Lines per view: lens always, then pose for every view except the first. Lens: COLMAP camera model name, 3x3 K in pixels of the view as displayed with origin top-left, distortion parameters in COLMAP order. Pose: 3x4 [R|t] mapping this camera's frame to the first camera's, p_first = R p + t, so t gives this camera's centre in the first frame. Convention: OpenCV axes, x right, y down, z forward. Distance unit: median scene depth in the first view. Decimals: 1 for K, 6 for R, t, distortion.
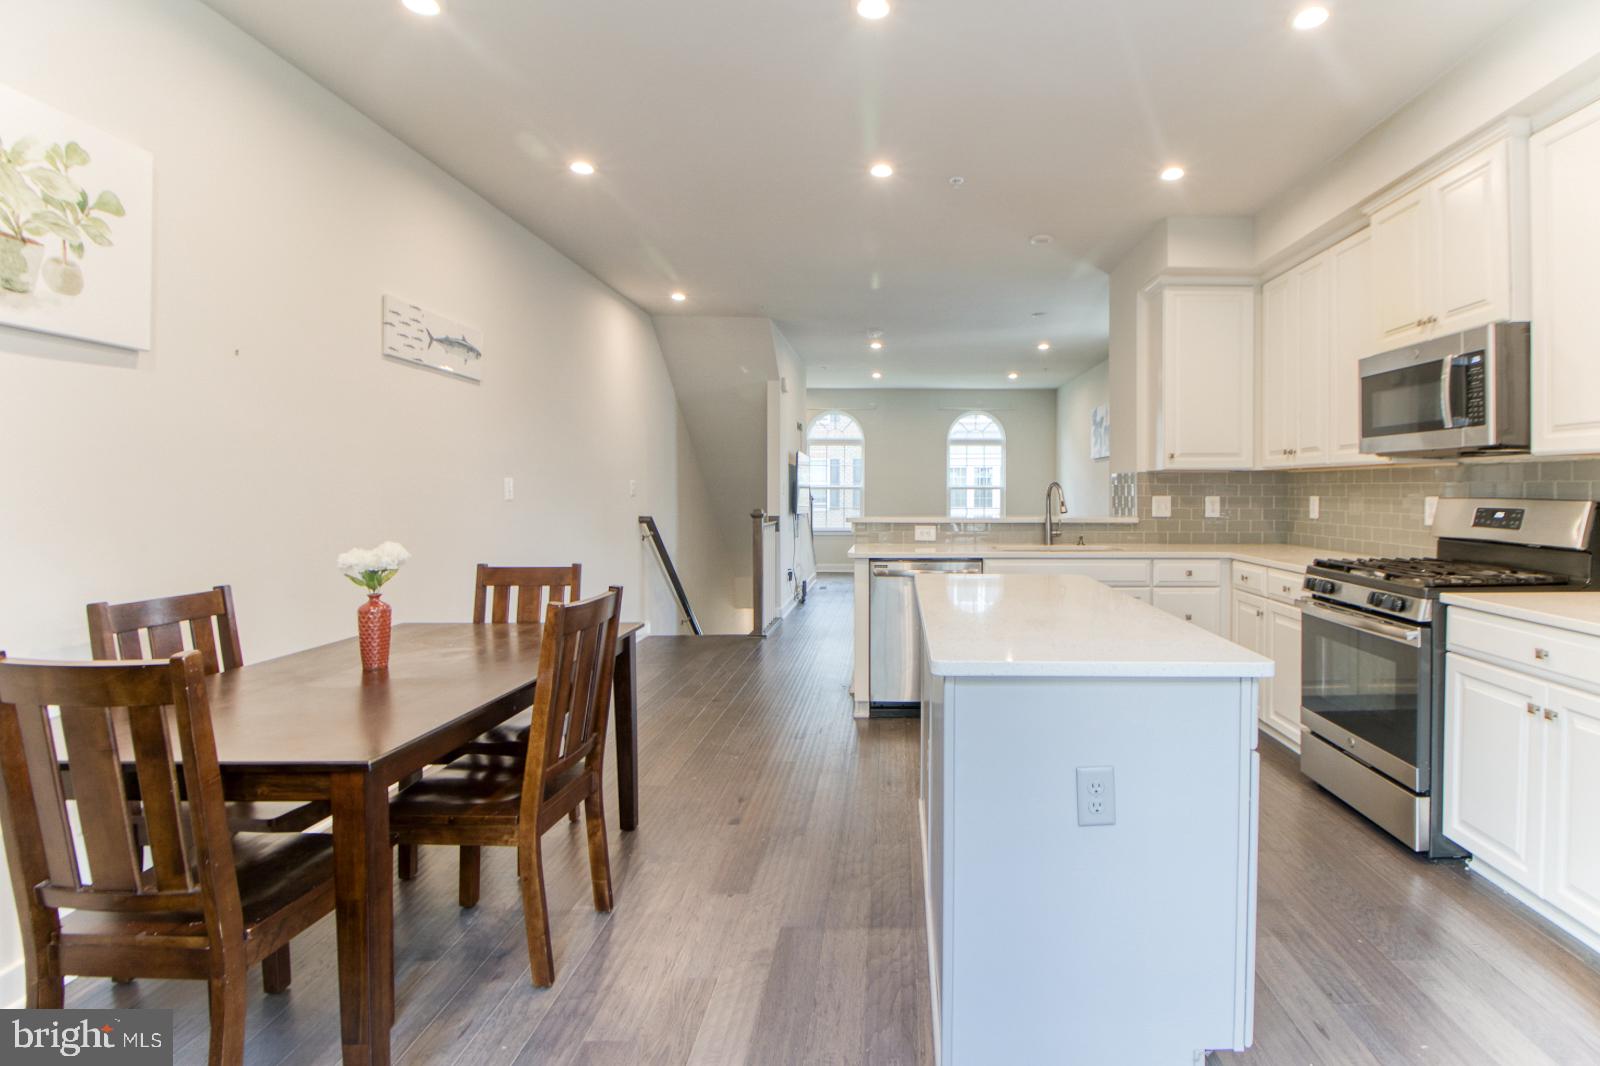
lens RADIAL K [[784.0, 0, 901.5], [0, 784.0, 498.8], [0, 0, 1]] dist [-0.001875, -0.009489]
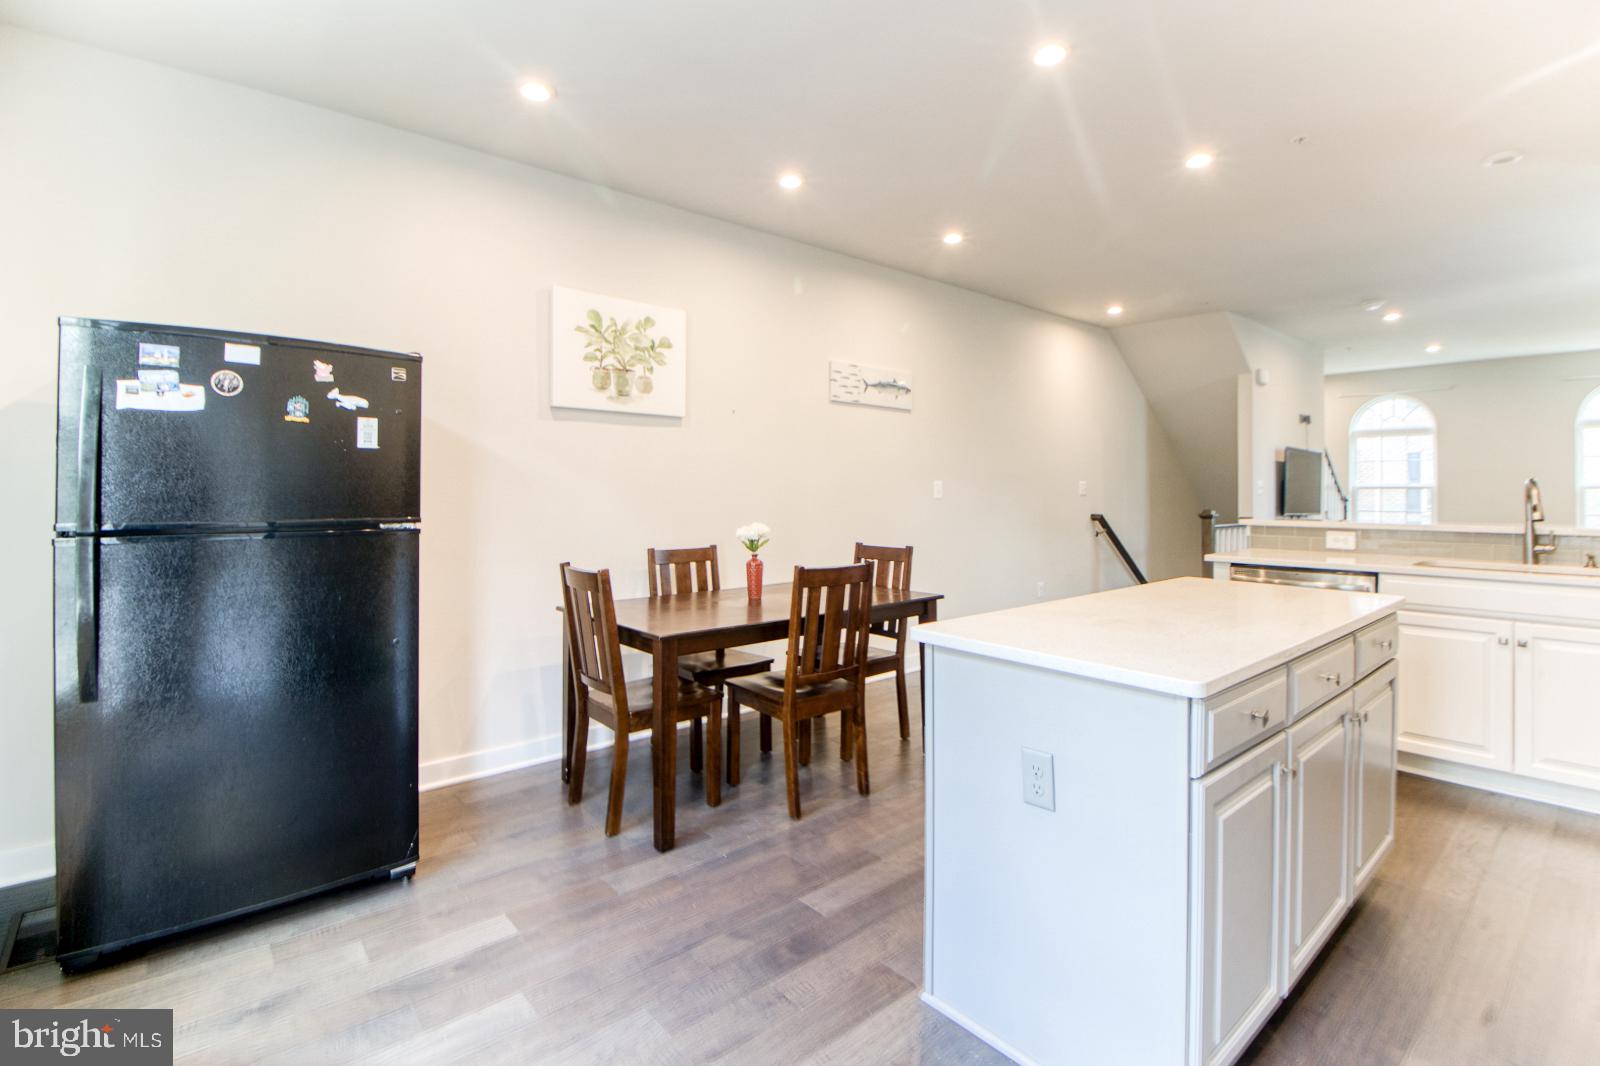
lens RADIAL K [[737.8, 0, 805.2], [0, 737.8, 488.6], [0, 0, 1]] dist [0.003535, -0.016994]
pose [[0.643254, -0.002977, -0.765647, 0.346068], [-0.006963, 0.999928, -0.009739, -0.001299], [0.765621, 0.011596, 0.643187, 0.045975]]
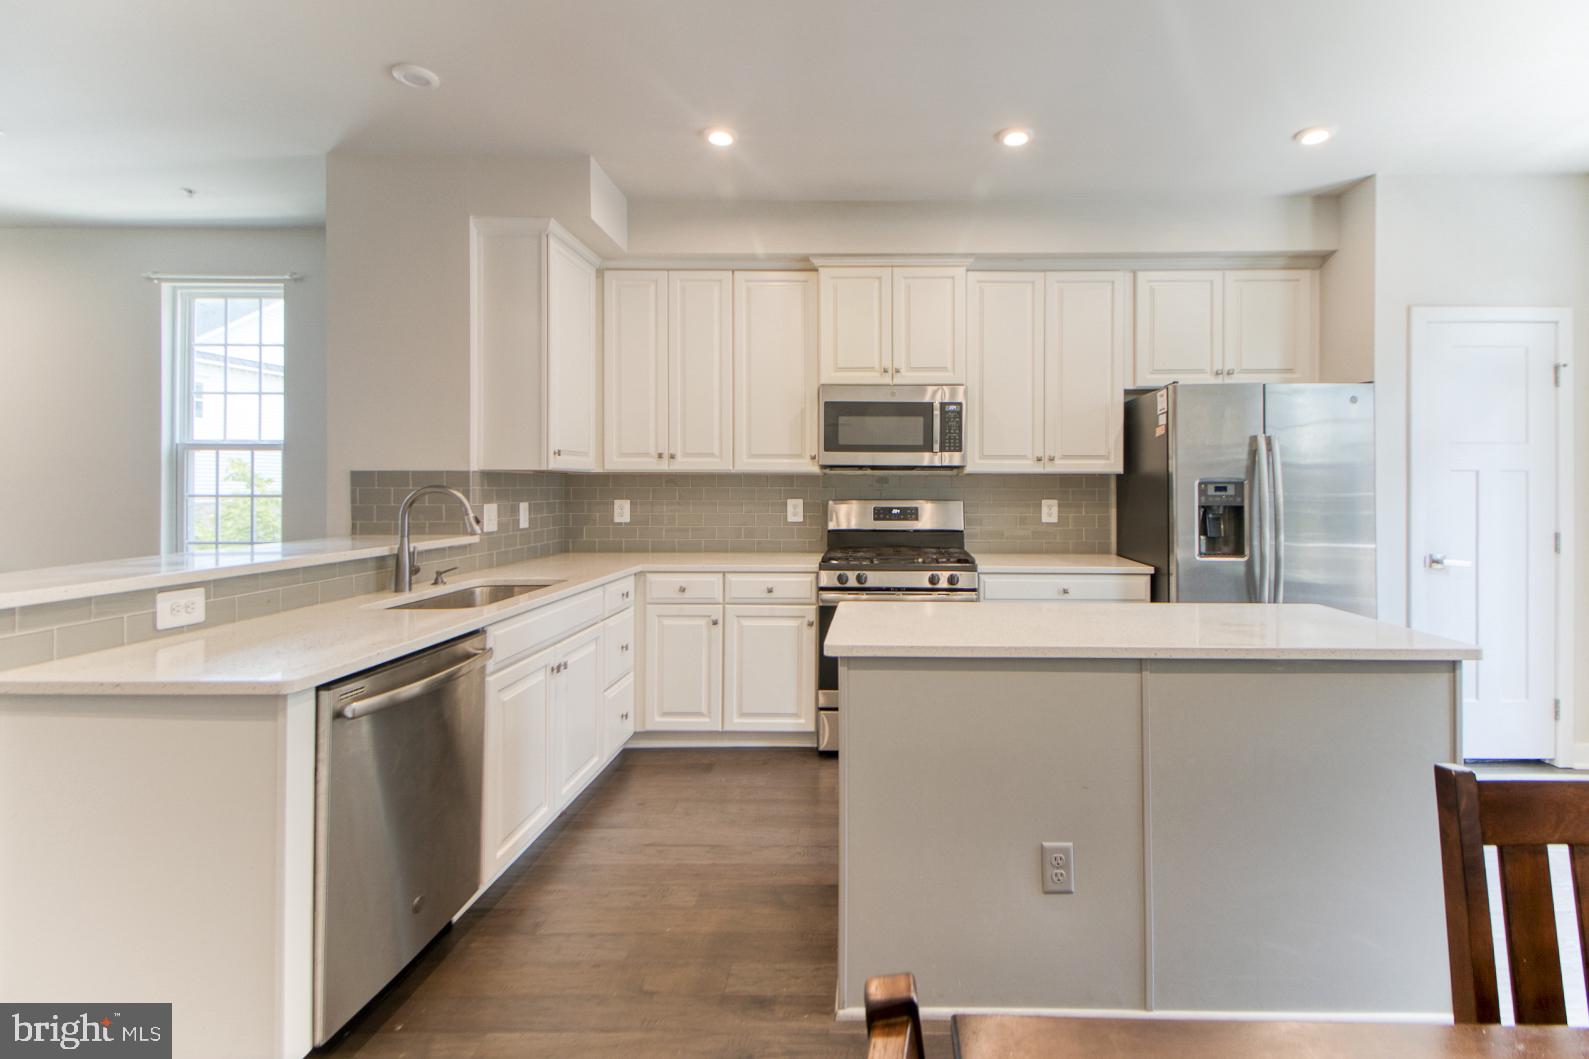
lens RADIAL K [[712.4, 0, 893.5], [0, 712.4, 486.4], [0, 0, 1]] dist [0.016667, -0.000090]
pose [[0.011731, -0.003293, 0.999926, -0.453657], [0.009794, 0.999947, 0.003178, -0.024454], [-0.999883, 0.009756, 0.011763, 0.791051]]
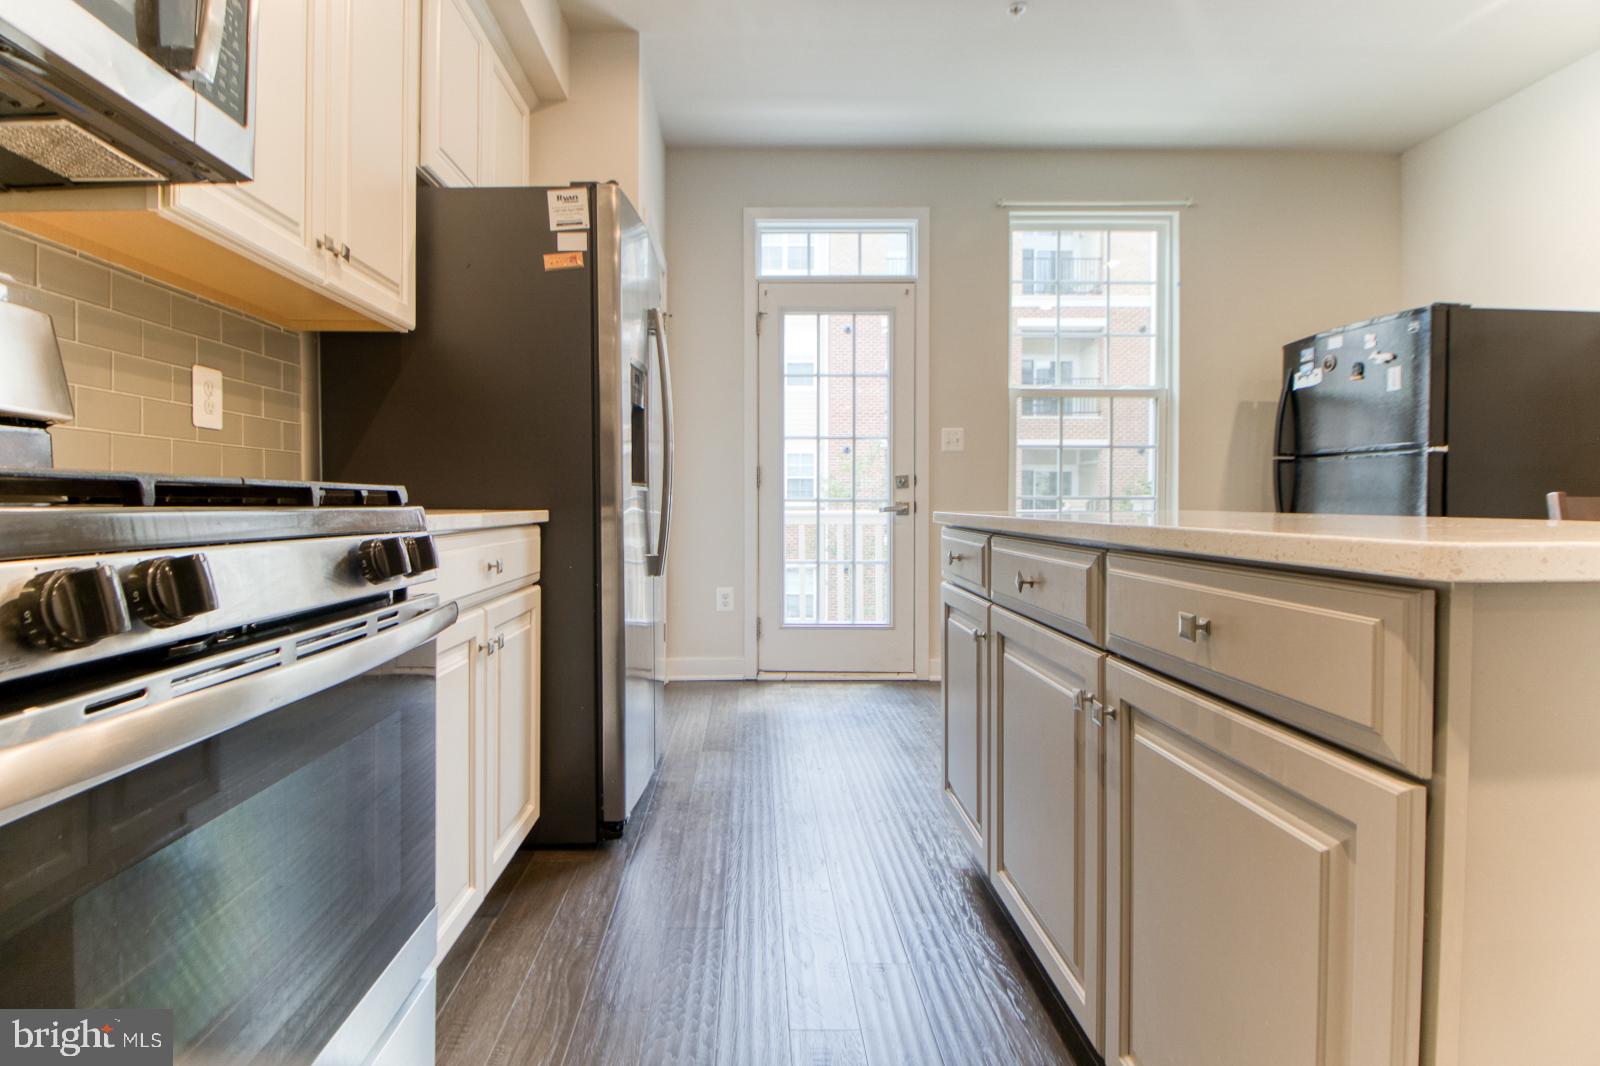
lens RADIAL K [[764.9, 0, 736.8], [0, 764.9, 507.5], [0, 0, 1]] dist [-0.021861, -0.000225]
pose [[-0.999555, -0.002131, 0.029753, 0.329543], [-0.001545, 0.999805, 0.019706, 0.074183], [-0.029790, 0.019651, -0.999363, 0.996574]]
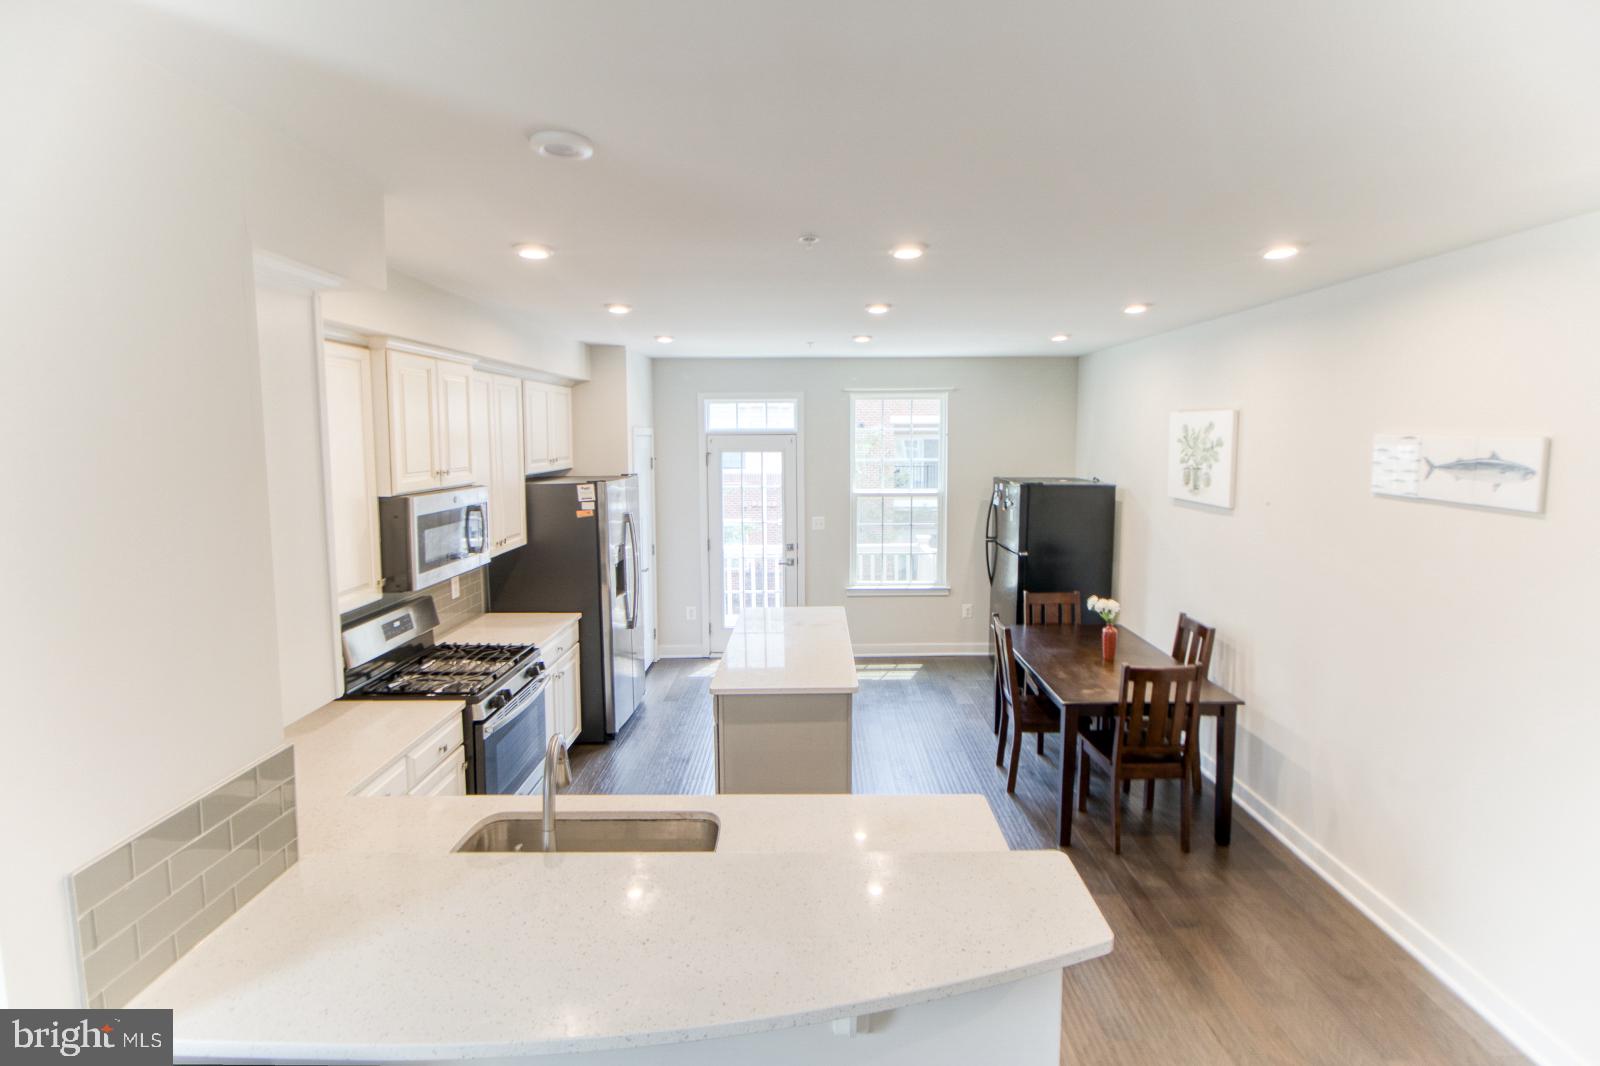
lens RADIAL K [[737.3, 0, 805.6], [0, 737.3, 498.4], [0, 0, 1]] dist [0.000311, -0.000212]
pose [[-0.999870, 0.001041, 0.016076, 0.059611], [0.002573, 0.995421, 0.095553, -0.239441], [-0.015903, 0.095582, -0.995295, 1.739246]]
